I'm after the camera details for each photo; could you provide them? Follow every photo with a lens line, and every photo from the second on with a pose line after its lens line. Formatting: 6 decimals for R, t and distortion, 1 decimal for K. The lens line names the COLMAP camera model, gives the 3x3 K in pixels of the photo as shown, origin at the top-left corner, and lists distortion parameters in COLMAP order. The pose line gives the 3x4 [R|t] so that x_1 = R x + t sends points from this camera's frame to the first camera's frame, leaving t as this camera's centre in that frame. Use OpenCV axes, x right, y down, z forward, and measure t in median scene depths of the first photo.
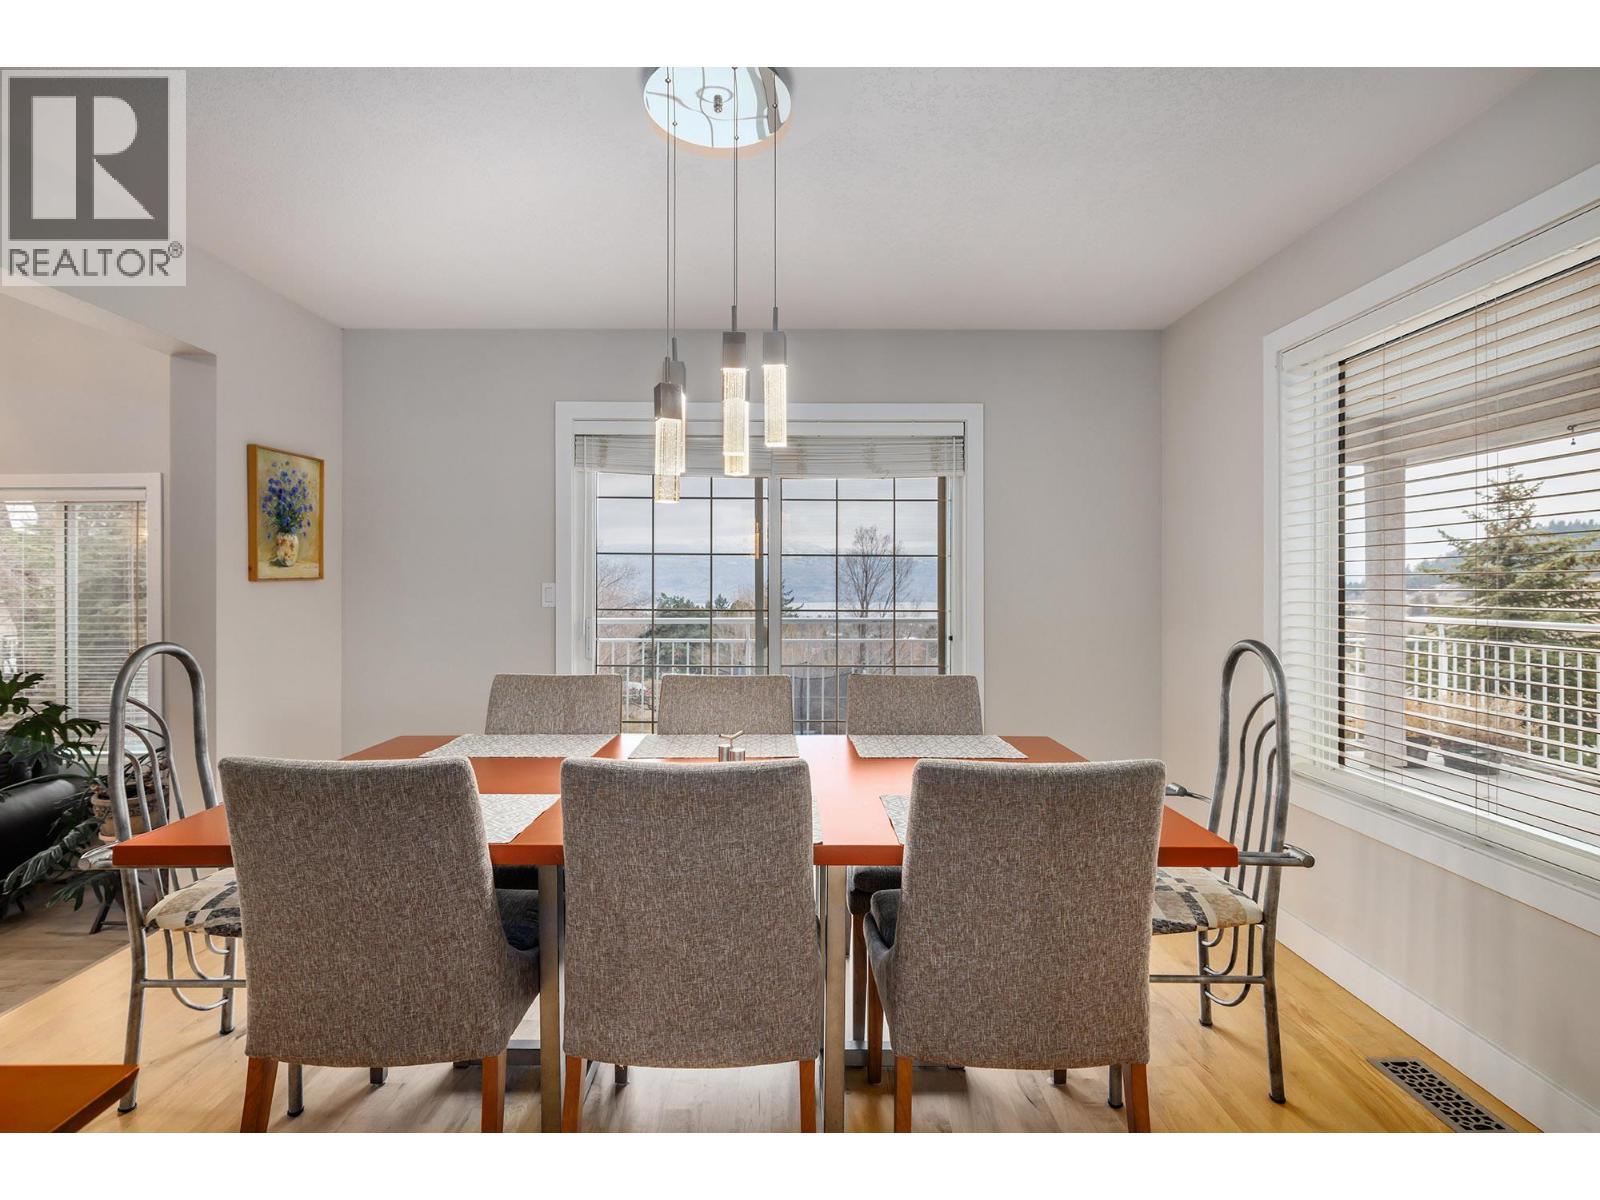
lens RADIAL K [[771.0, 0, 795.2], [0, 771.0, 593.2], [0, 0, 1]] dist [-0.010074, 0.001662]
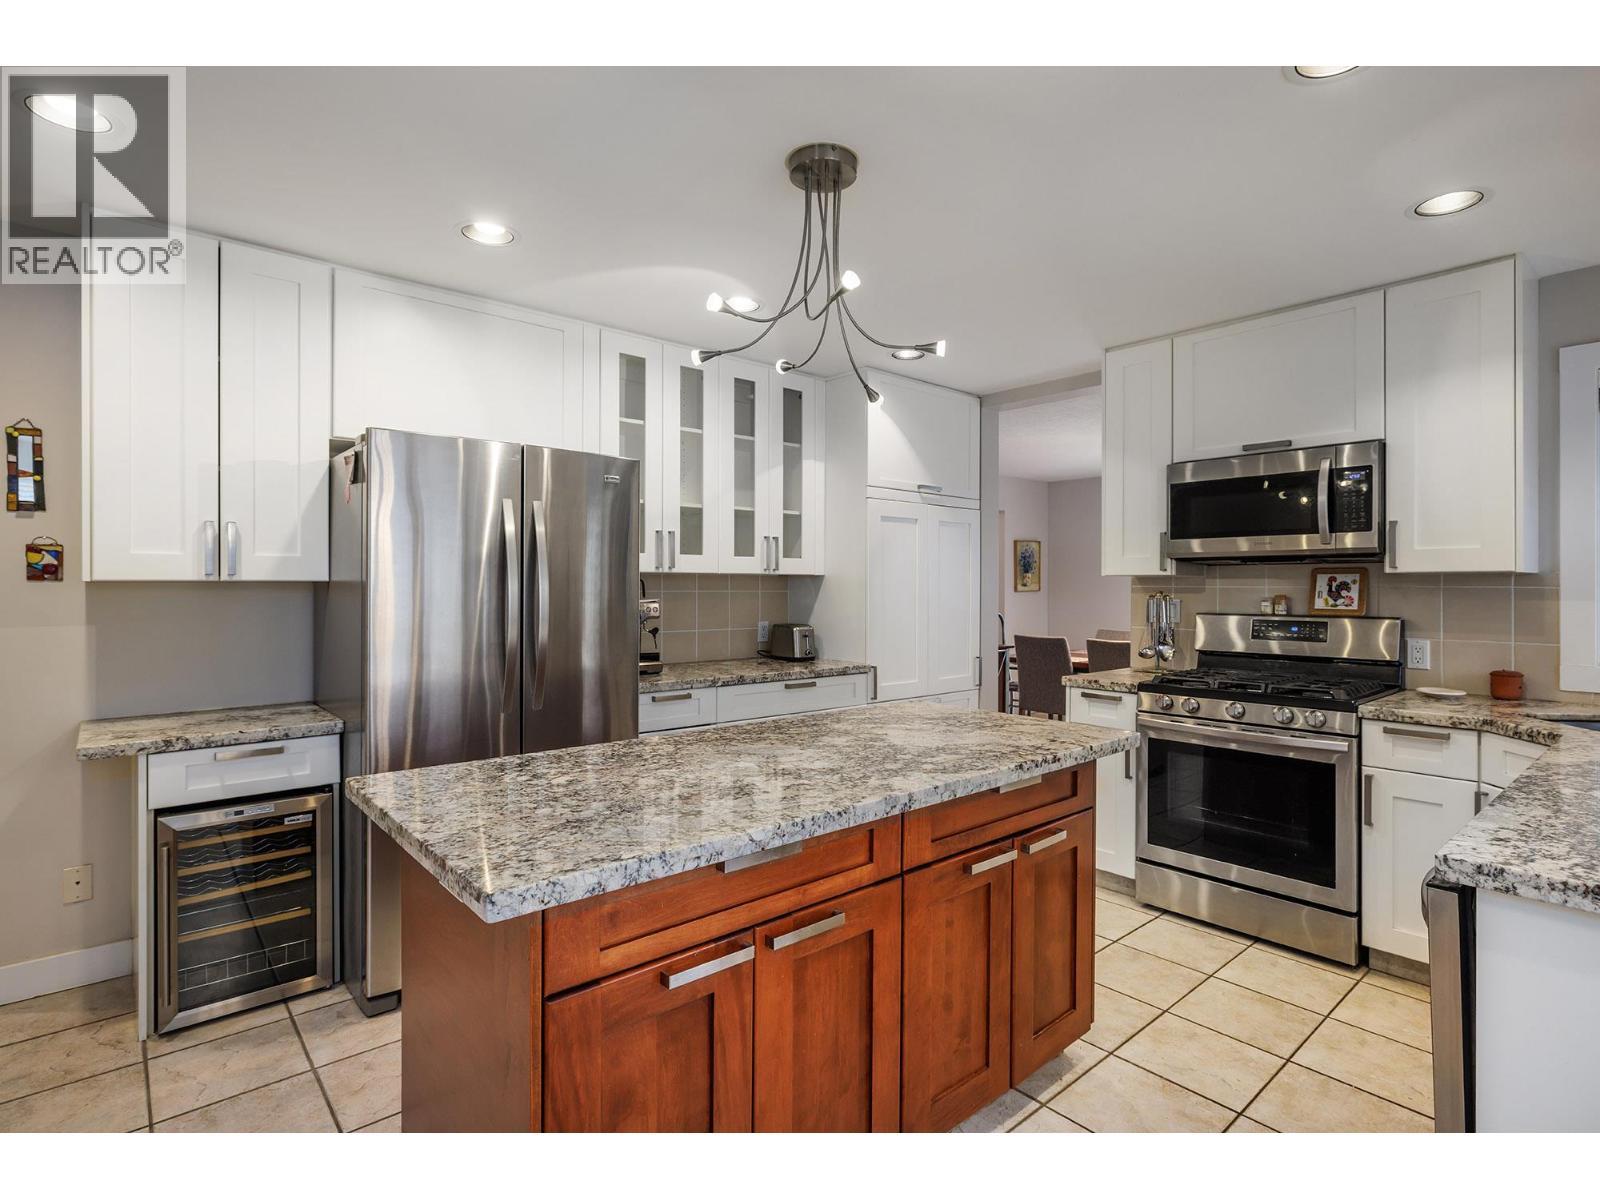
lens RADIAL K [[771.0, 0, 798.4], [0, 771.0, 594.5], [0, 0, 1]] dist [-0.010074, 0.001662]
pose [[0.643964, 0.001795, -0.765054, 0.810656], [-0.002253, 0.999997, 0.000450, -0.006893], [0.765053, 0.001434, 0.643966, -1.235863]]
